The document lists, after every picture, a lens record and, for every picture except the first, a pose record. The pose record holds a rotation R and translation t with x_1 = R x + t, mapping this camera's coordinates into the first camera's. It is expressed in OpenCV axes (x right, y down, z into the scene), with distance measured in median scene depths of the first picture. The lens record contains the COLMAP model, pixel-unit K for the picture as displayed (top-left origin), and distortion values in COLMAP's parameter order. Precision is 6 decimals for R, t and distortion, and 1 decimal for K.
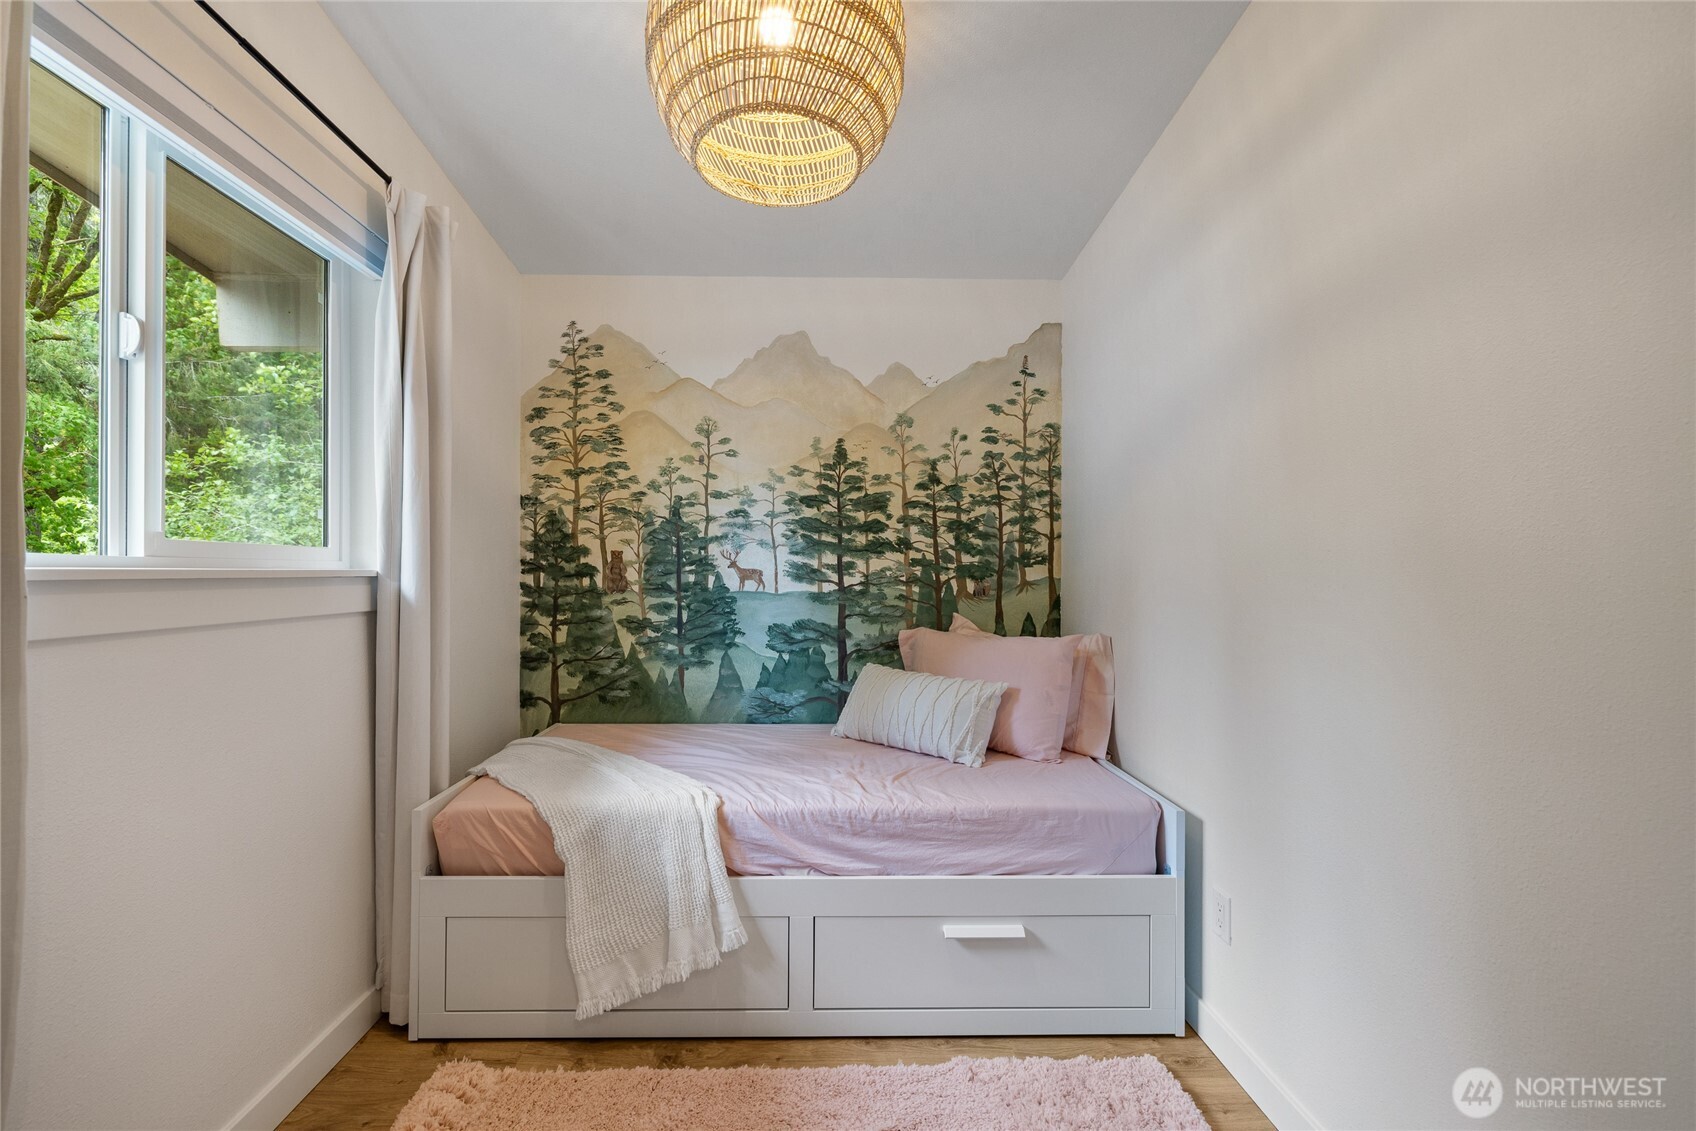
lens RADIAL K [[717.1, 0, 833.4], [0, 717.1, 546.9], [0, 0, 1]] dist [-0.000879, 0.000008]
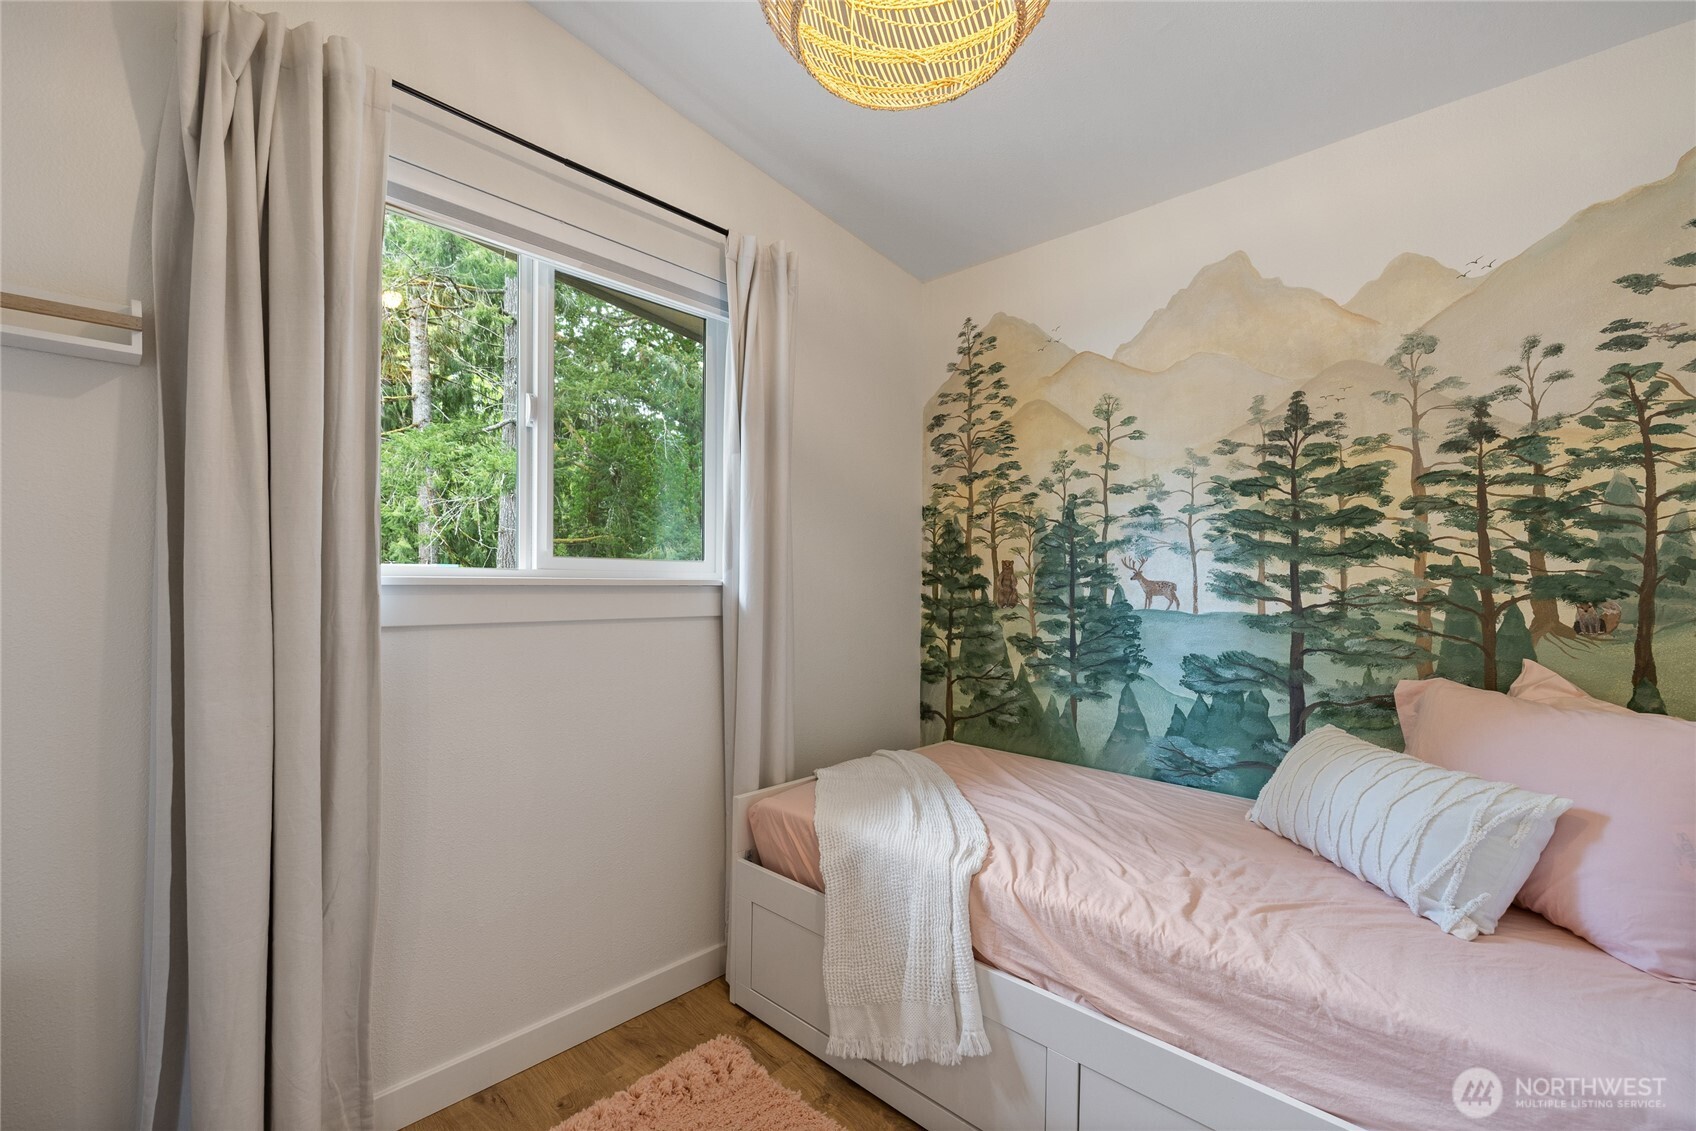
lens RADIAL K [[731.4, 0, 845.4], [0, 731.4, 572.4], [0, 0, 1]] dist [0.002164, 0.000342]
pose [[0.702477, -0.004763, -0.711690, 0.206962], [0.017206, 0.999799, 0.010292, 0.007223], [0.711498, -0.019475, 0.702418, 0.202473]]
